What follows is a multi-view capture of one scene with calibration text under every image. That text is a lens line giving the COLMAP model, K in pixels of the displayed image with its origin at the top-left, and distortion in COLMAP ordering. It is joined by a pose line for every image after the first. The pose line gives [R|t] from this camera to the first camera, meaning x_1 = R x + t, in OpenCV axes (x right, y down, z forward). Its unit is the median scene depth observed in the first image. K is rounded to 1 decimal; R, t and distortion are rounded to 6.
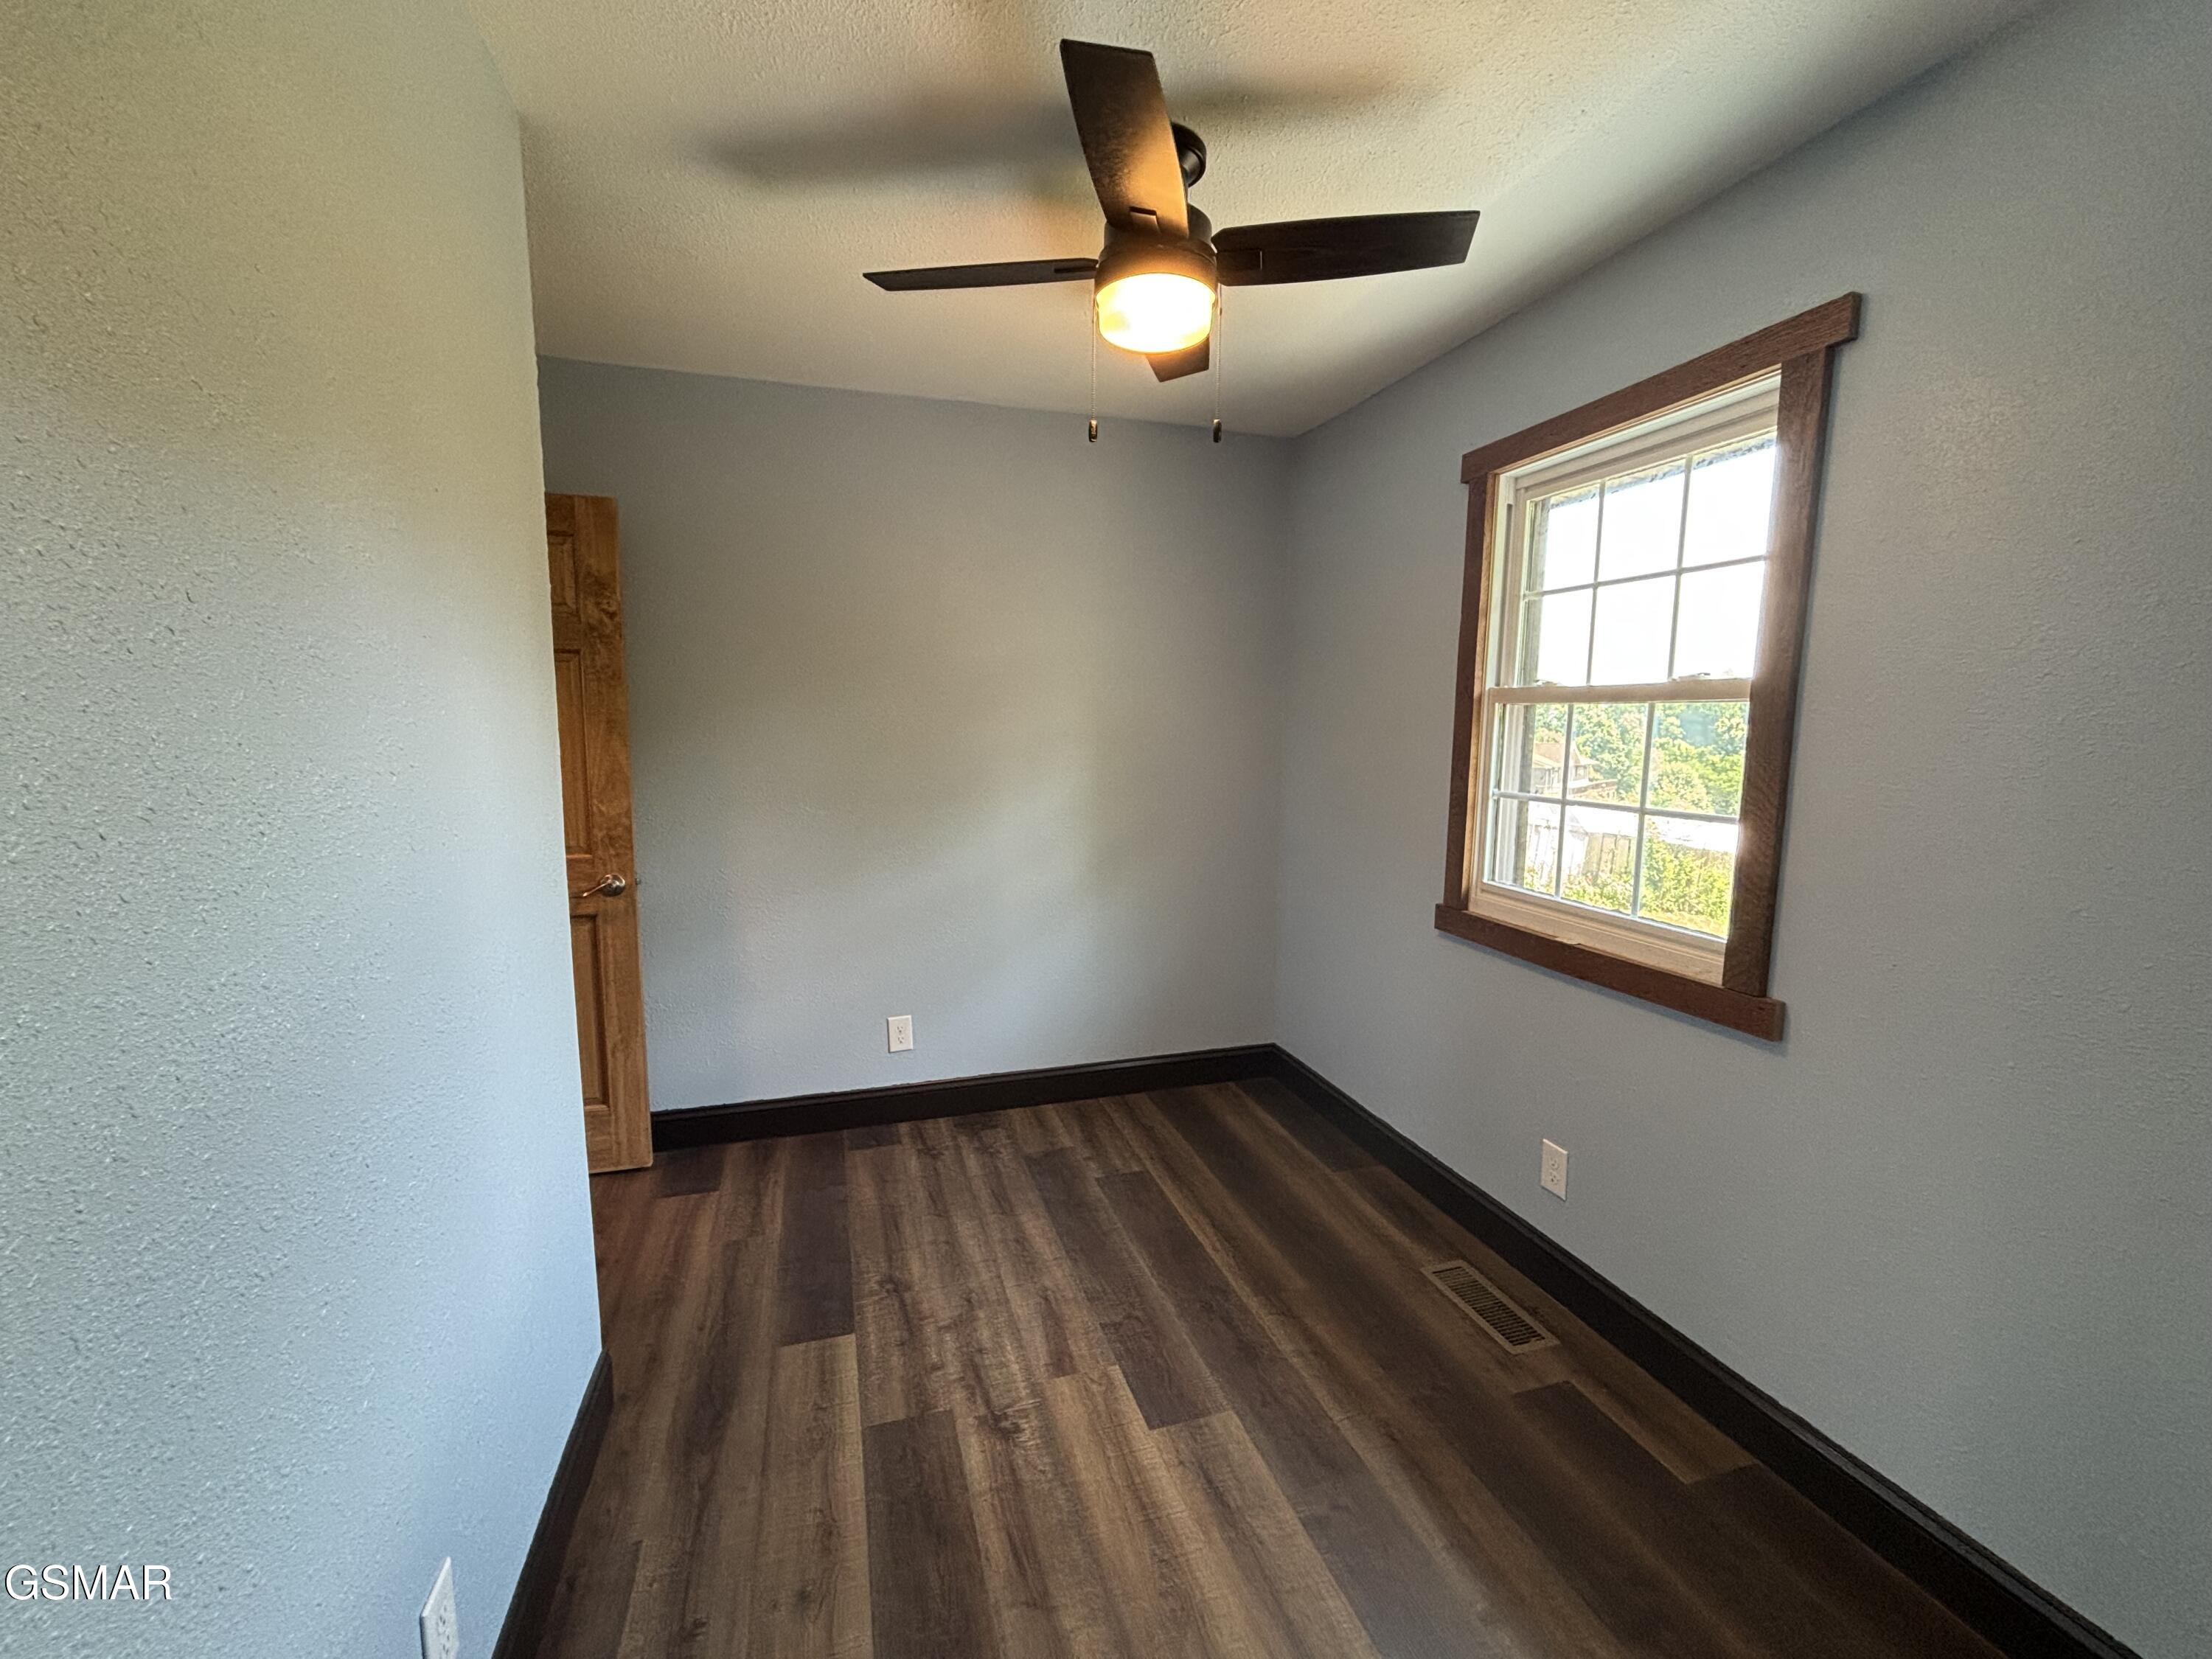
lens RADIAL K [[895.8, 0, 1106.9], [0, 895.8, 834.6], [0, 0, 1]] dist [0.007848, -0.001825]
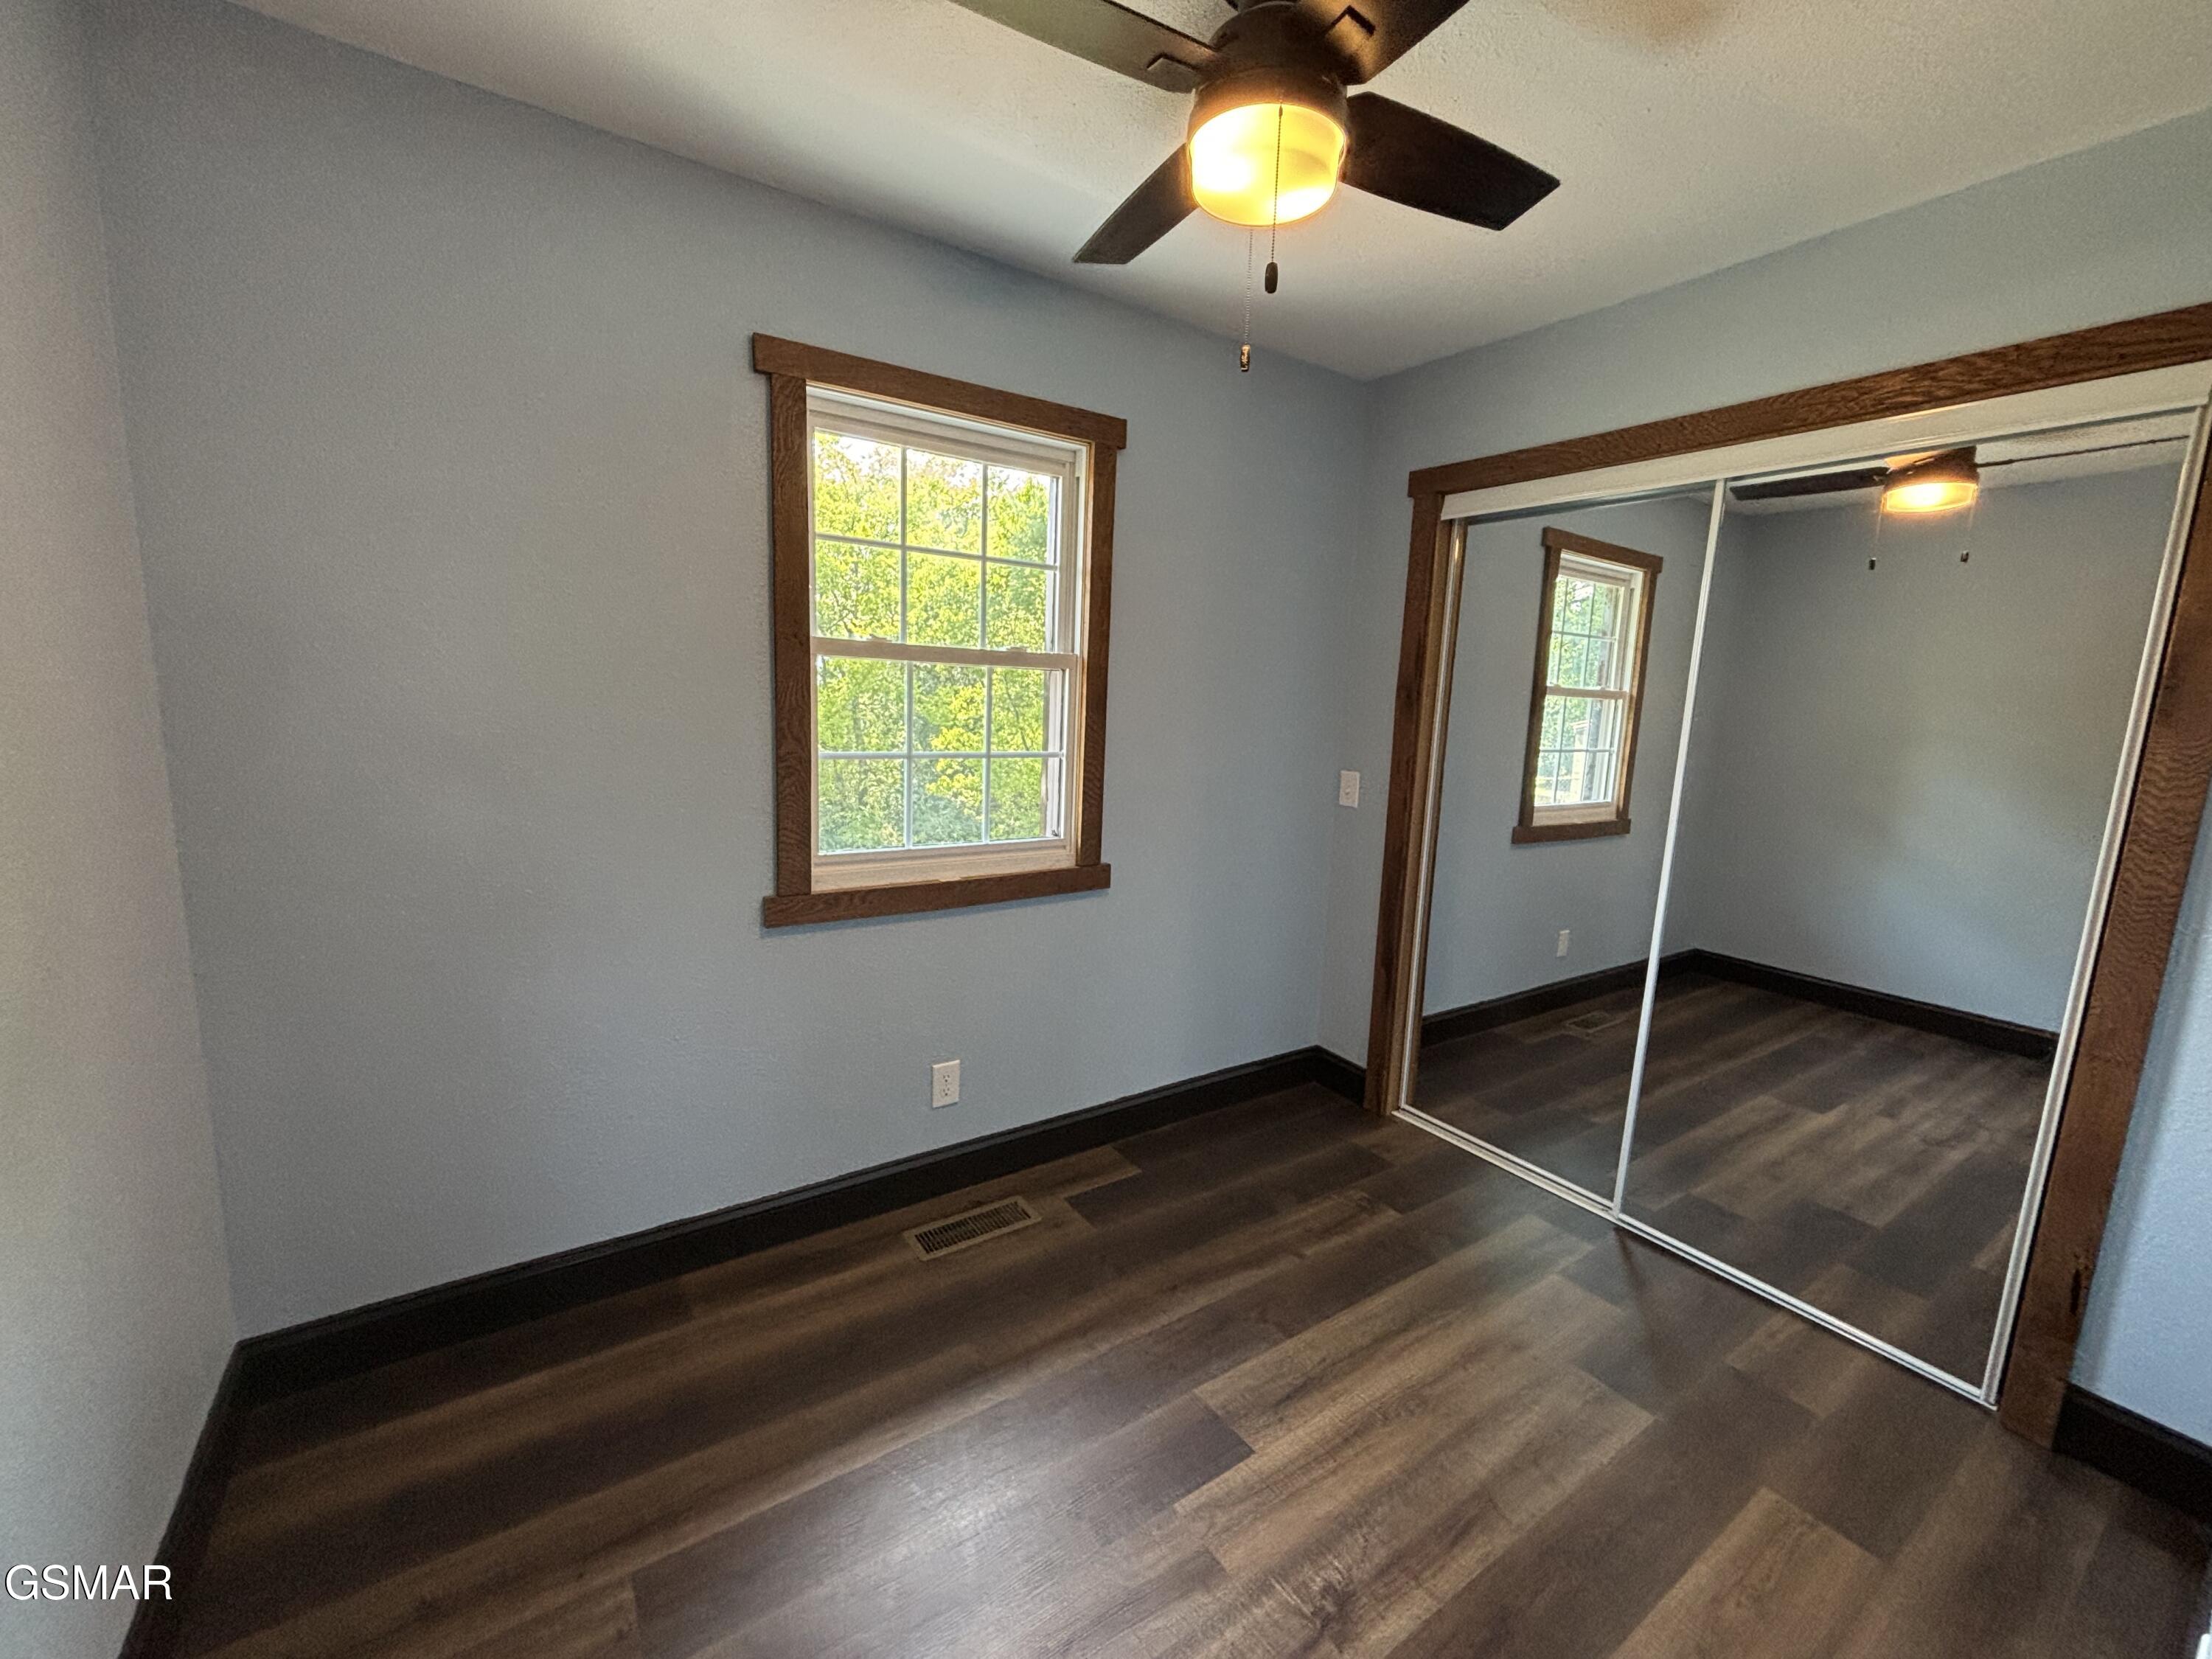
lens RADIAL K [[895.8, 0, 1111.2], [0, 895.8, 829.7], [0, 0, 1]] dist [0.007848, -0.001825]
pose [[-0.280279, -0.164031, 0.945800, -0.628235], [0.085682, 0.977084, 0.194848, -0.151117], [-0.956087, 0.135650, -0.259801, 1.185468]]
